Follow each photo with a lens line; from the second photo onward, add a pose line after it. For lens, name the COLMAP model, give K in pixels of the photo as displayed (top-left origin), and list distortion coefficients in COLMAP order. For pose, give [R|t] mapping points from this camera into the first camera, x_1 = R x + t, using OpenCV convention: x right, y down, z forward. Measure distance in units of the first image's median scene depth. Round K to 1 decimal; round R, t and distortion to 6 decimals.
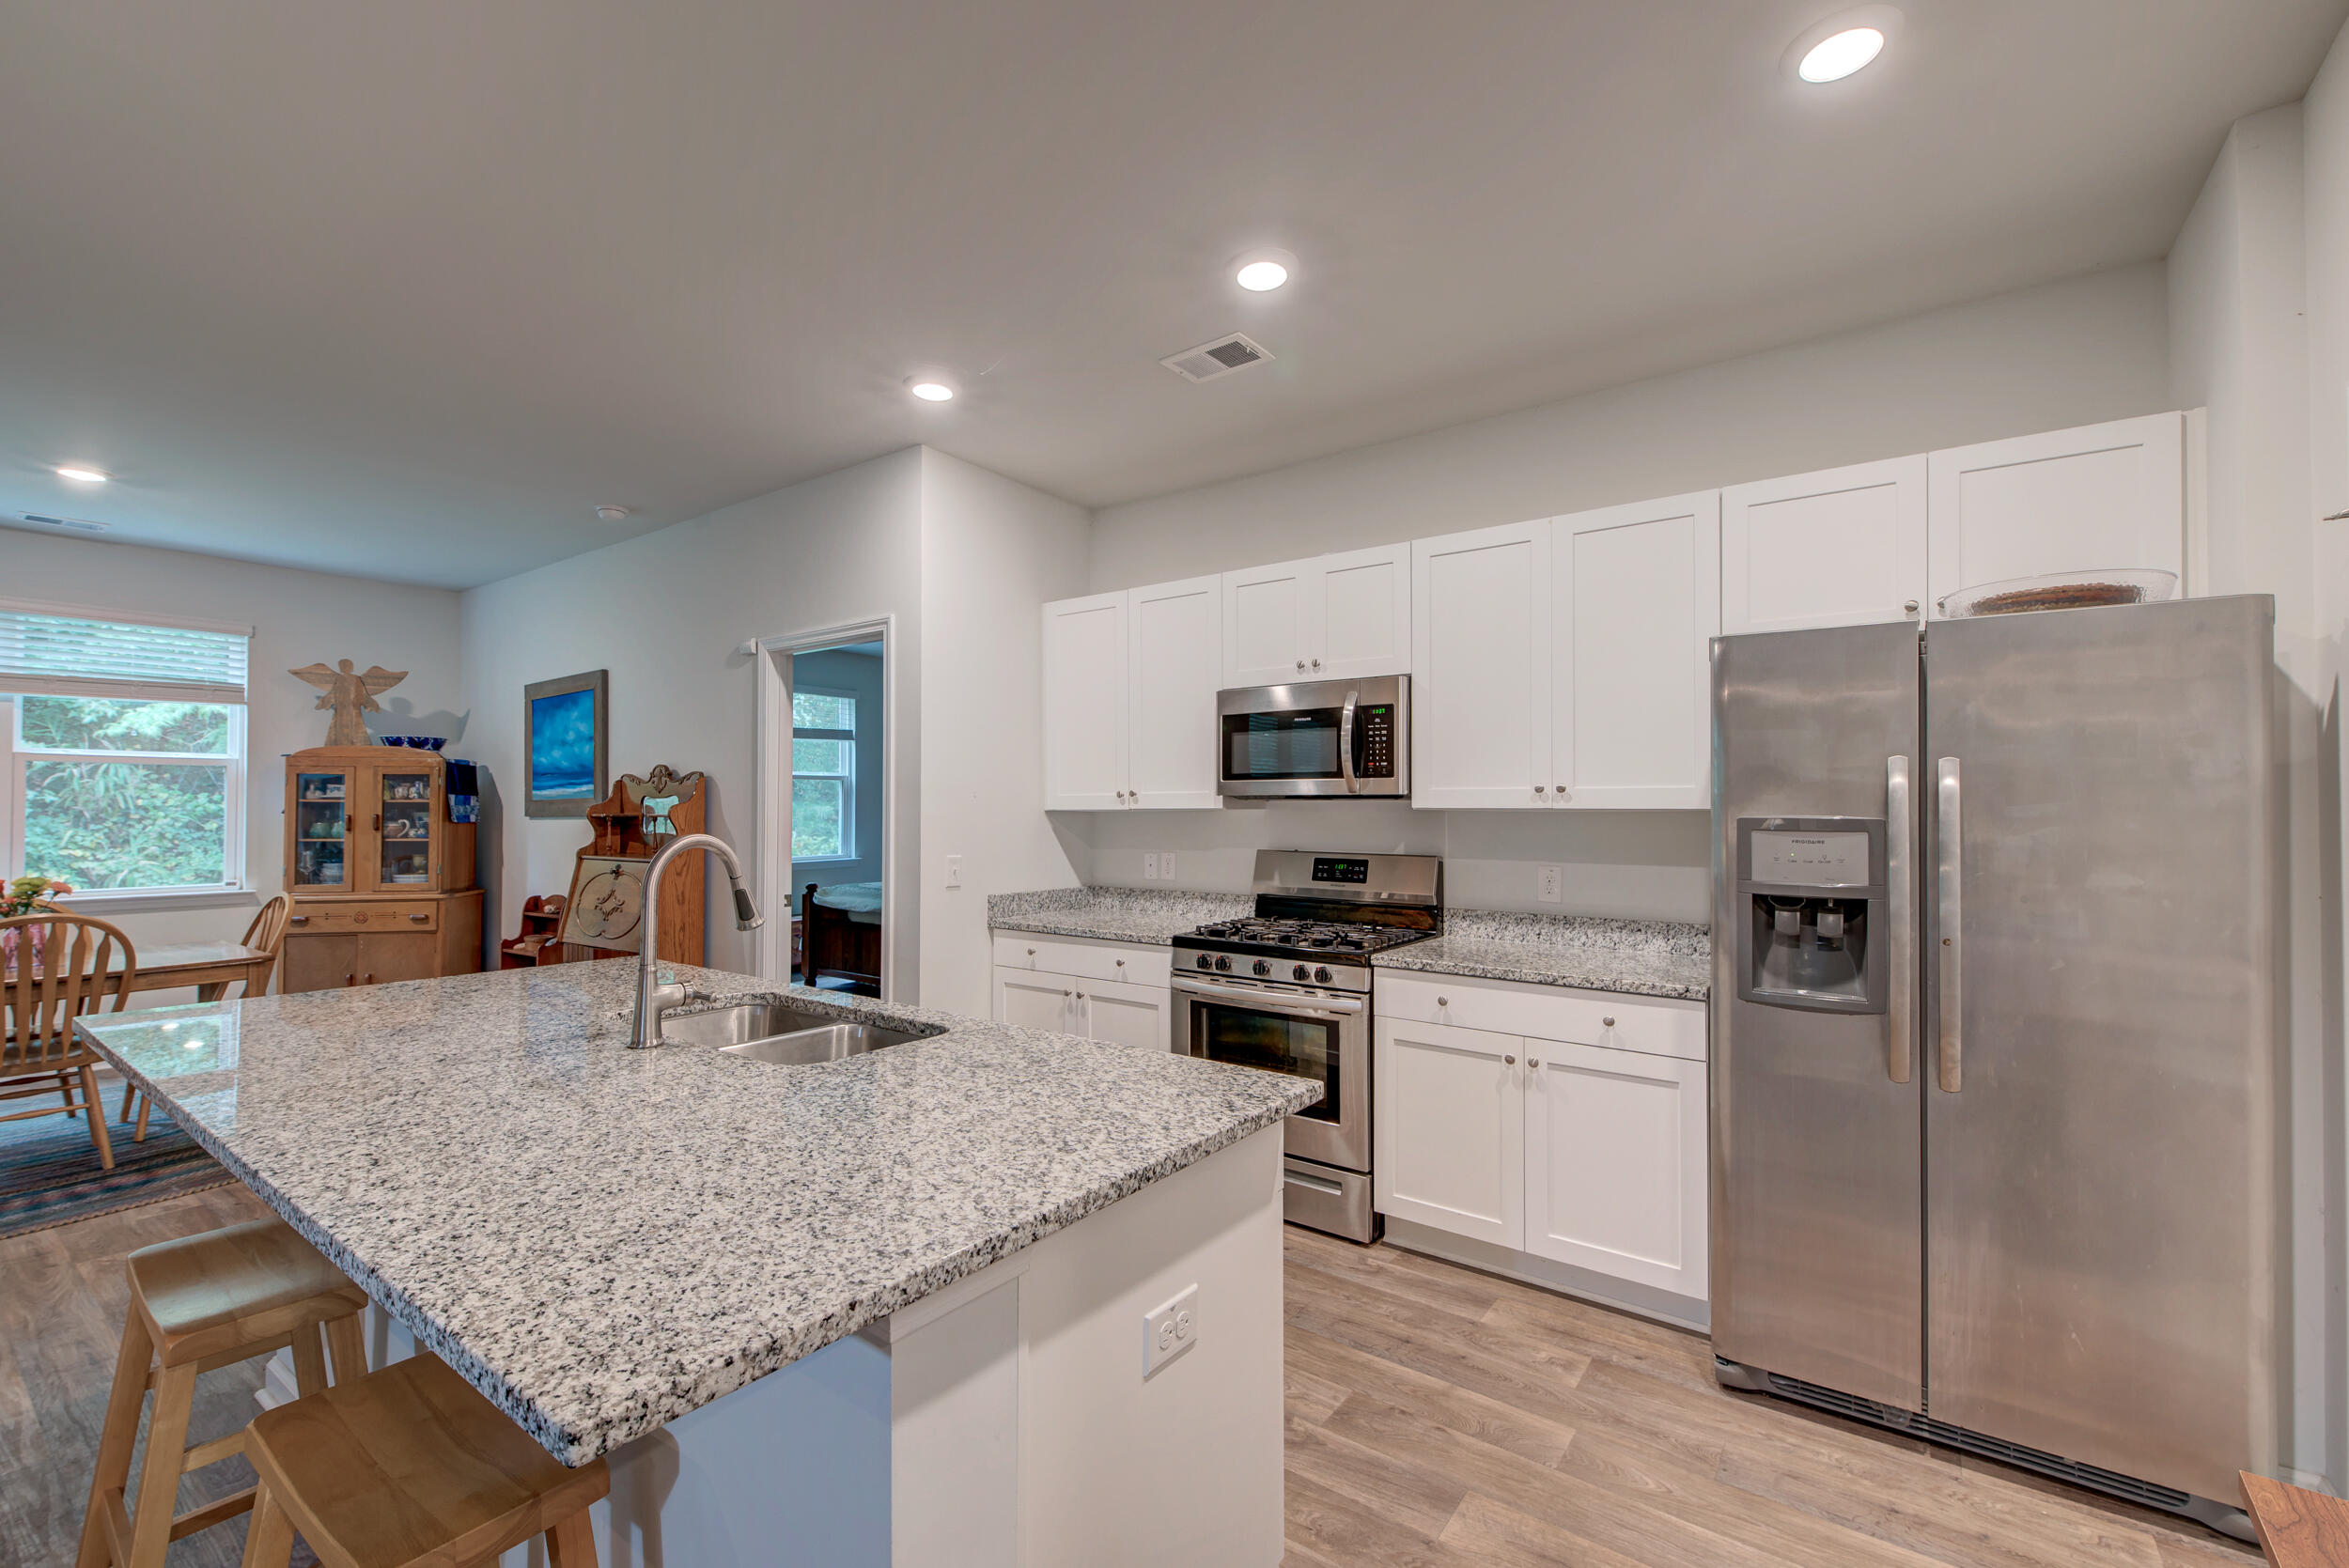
lens RADIAL K [[993.1, 0, 1184.3], [0, 993.1, 792.2], [0, 0, 1]] dist [0.013765, -0.003802]
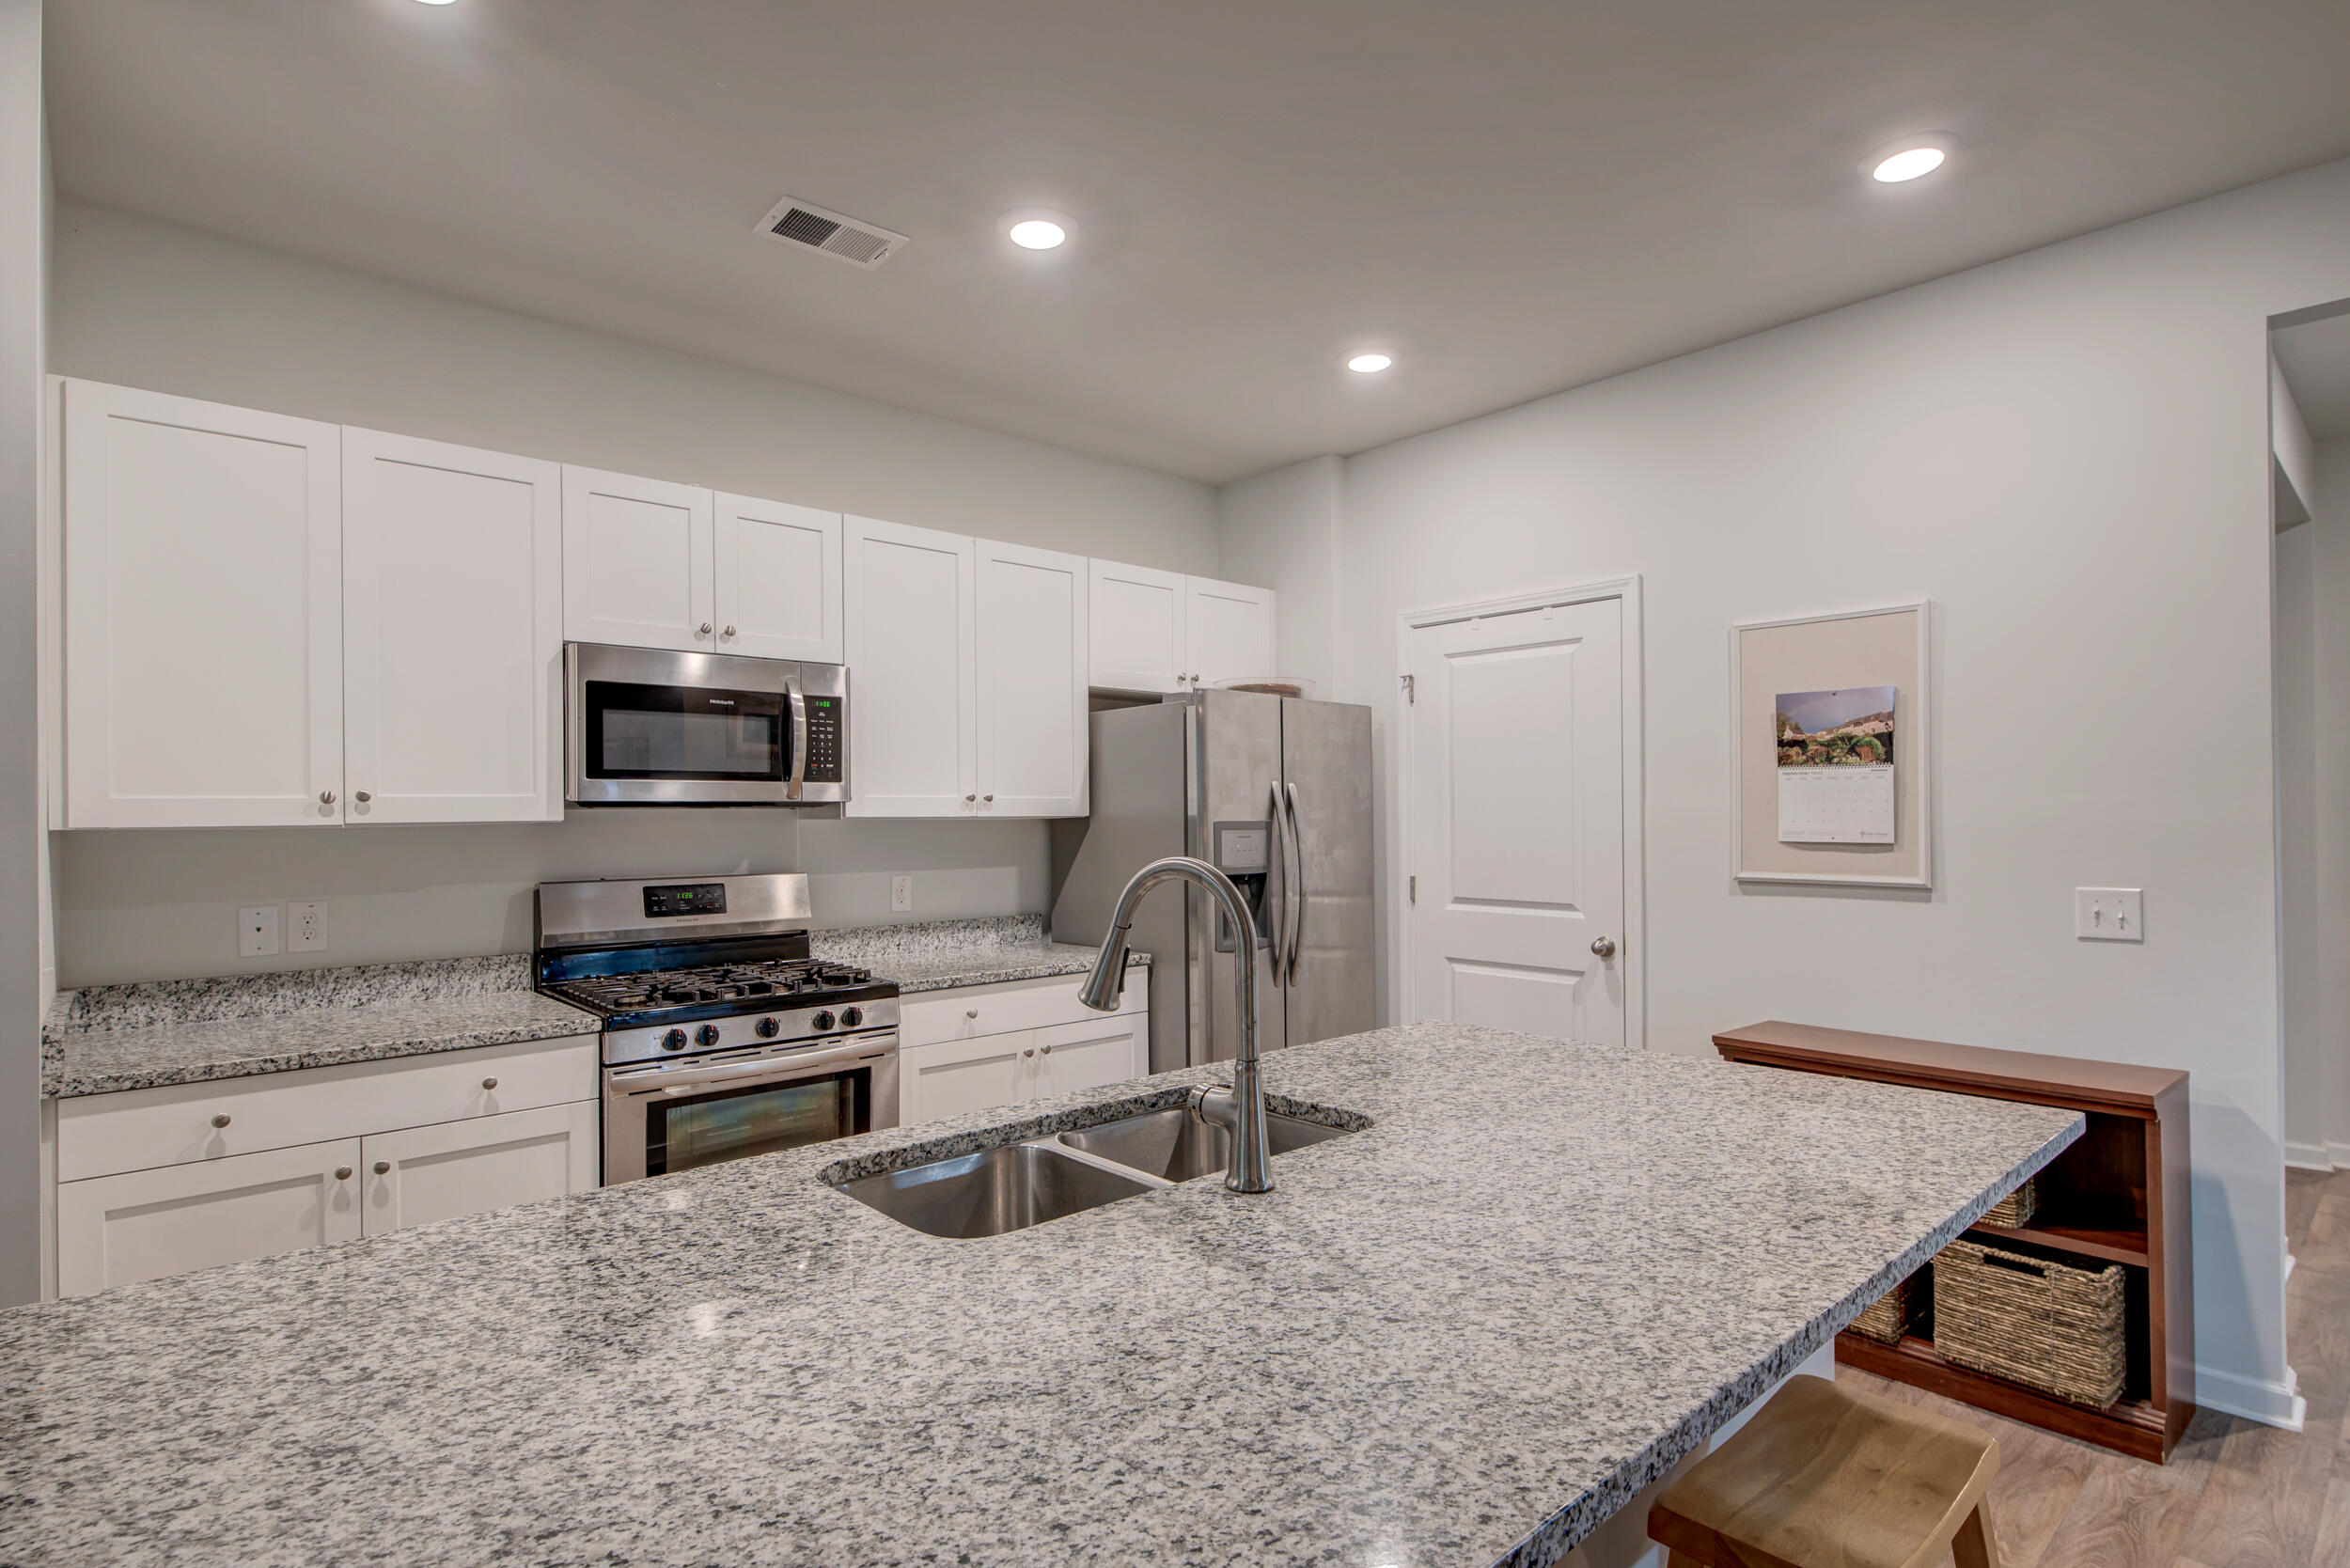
lens RADIAL K [[1163.7, 0, 1163.1], [0, 1163.7, 807.0], [0, 0, 1]] dist [0.004819, -0.002149]
pose [[0.214923, 0.002958, 0.976627, -0.678399], [-0.006409, 0.999978, -0.001618, 0.006078], [-0.976610, -0.005911, 0.214937, 0.472795]]
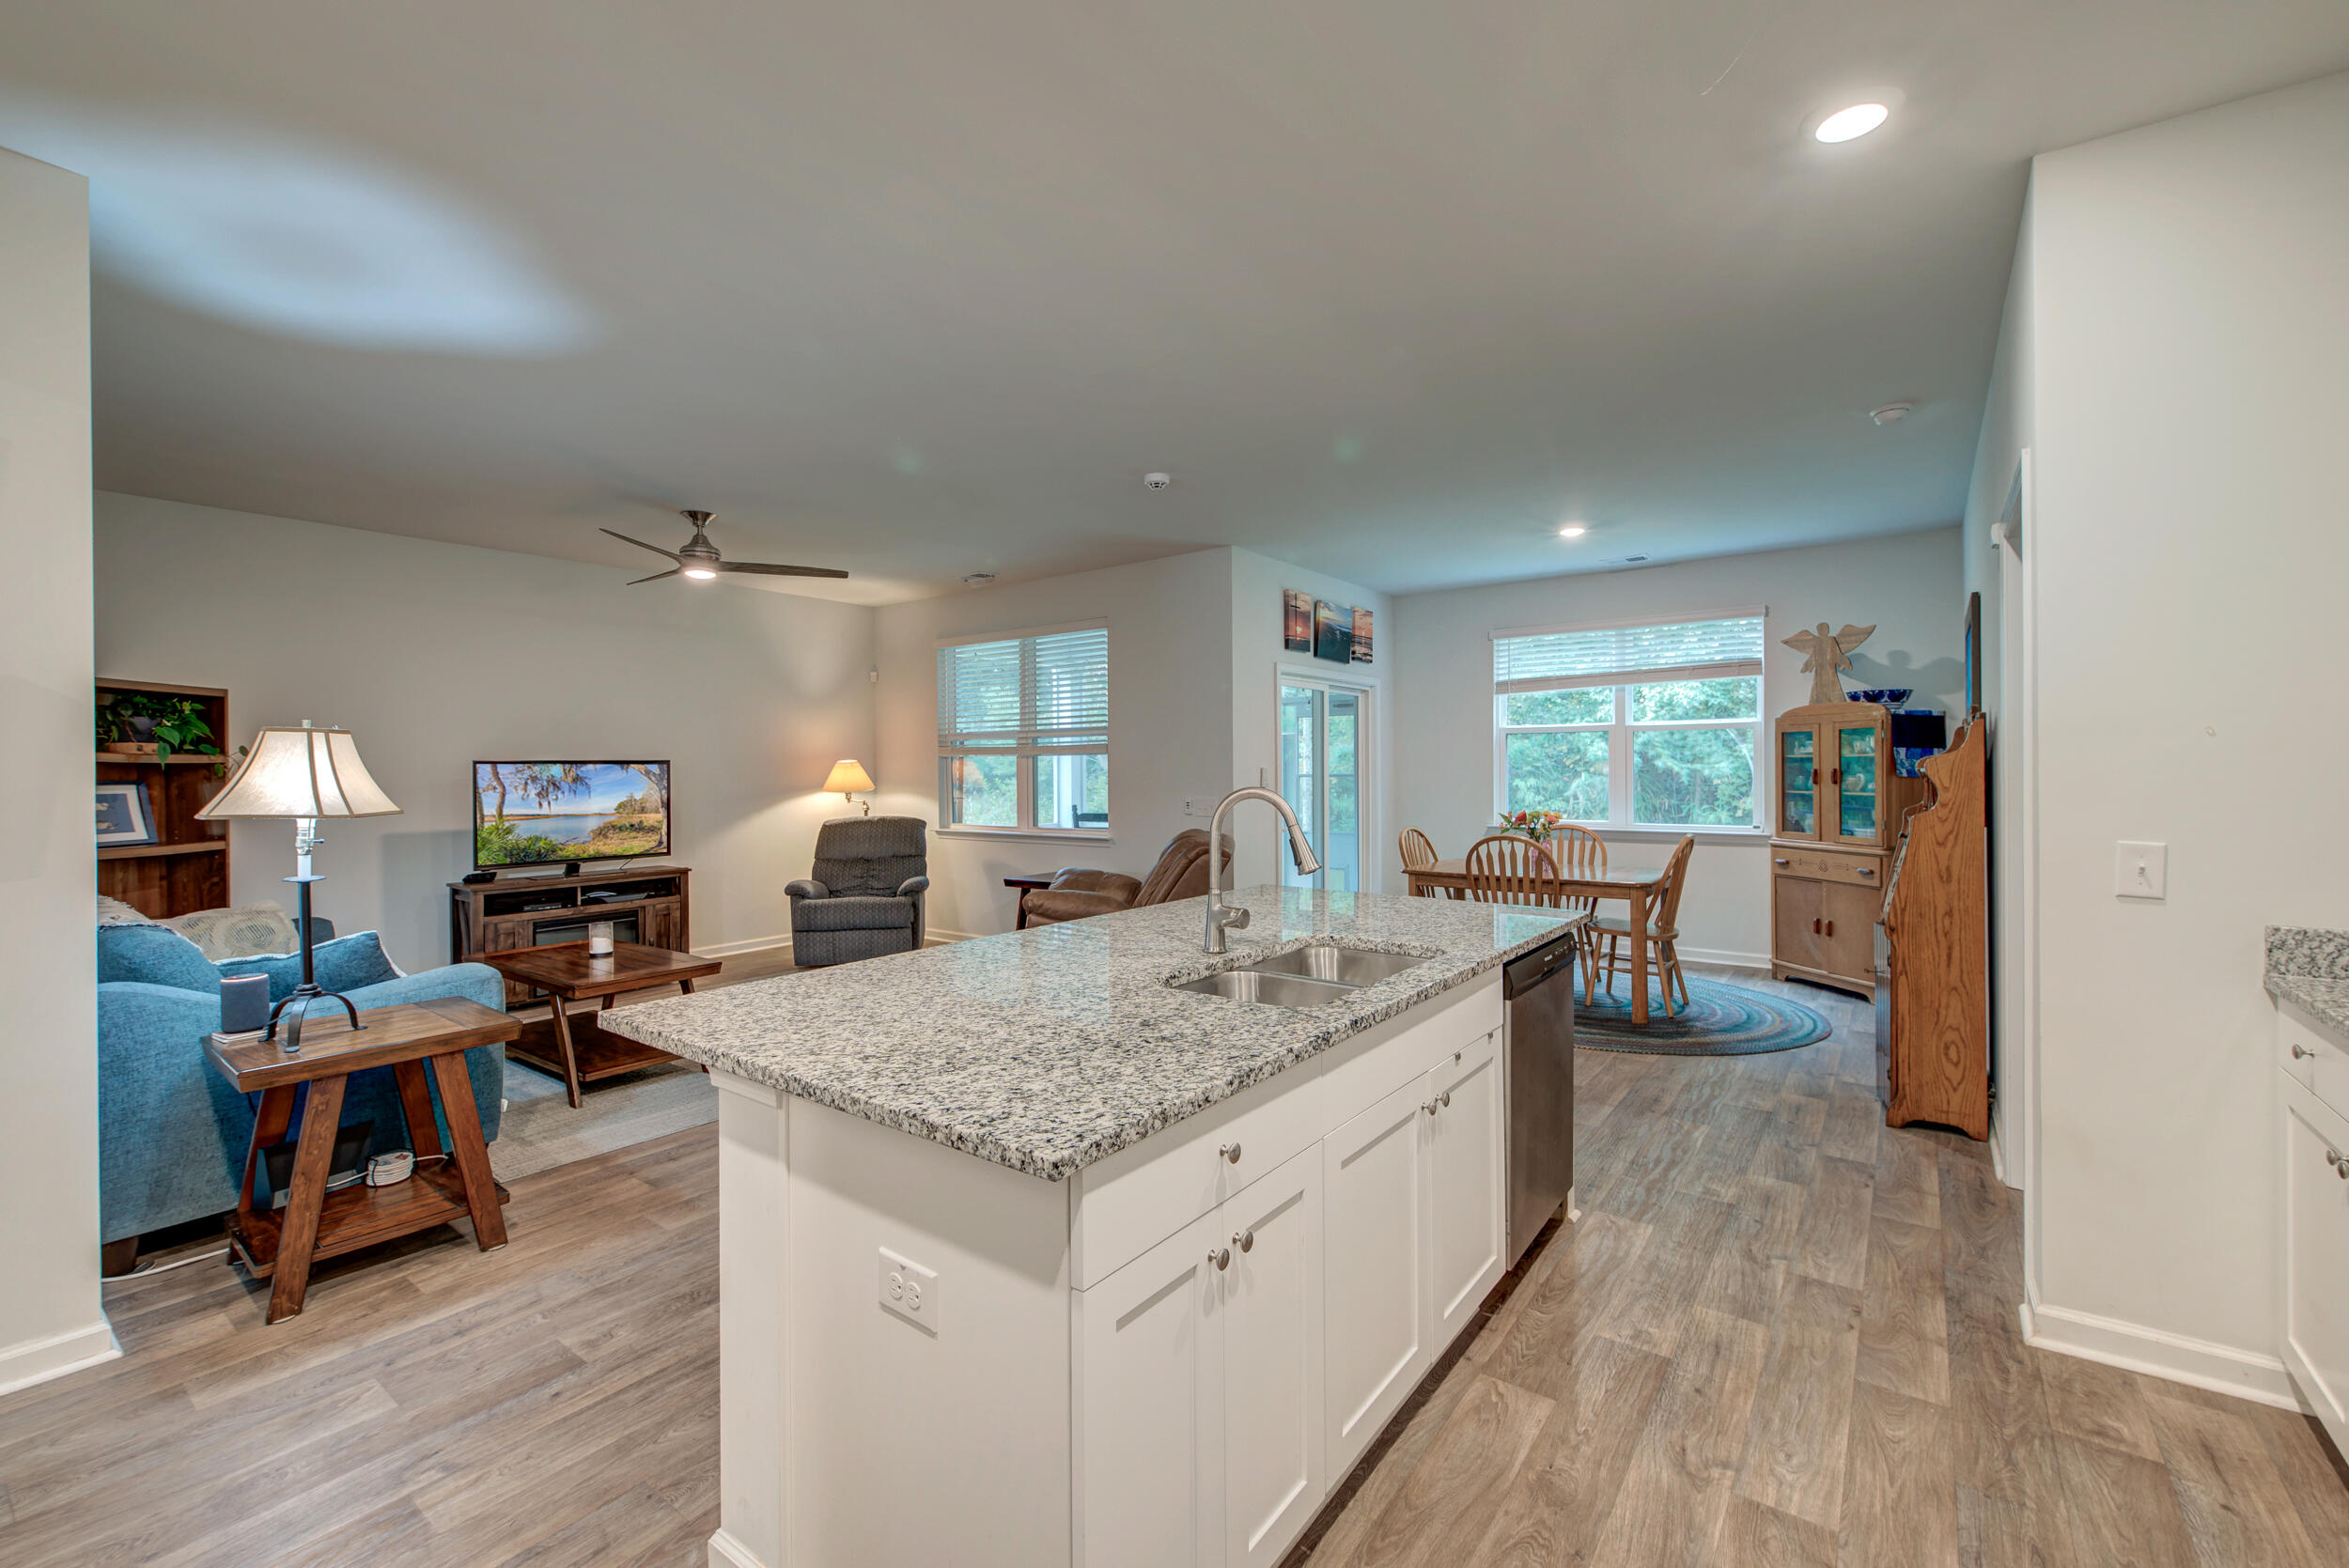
lens RADIAL K [[993.1, 0, 1162.8], [0, 993.1, 772.9], [0, 0, 1]] dist [0.013765, -0.003802]
pose [[-0.029147, 0.002781, -0.999571, 0.392508], [0.025104, 0.999683, 0.002050, 0.011221], [0.999260, -0.025033, -0.029207, 0.522869]]
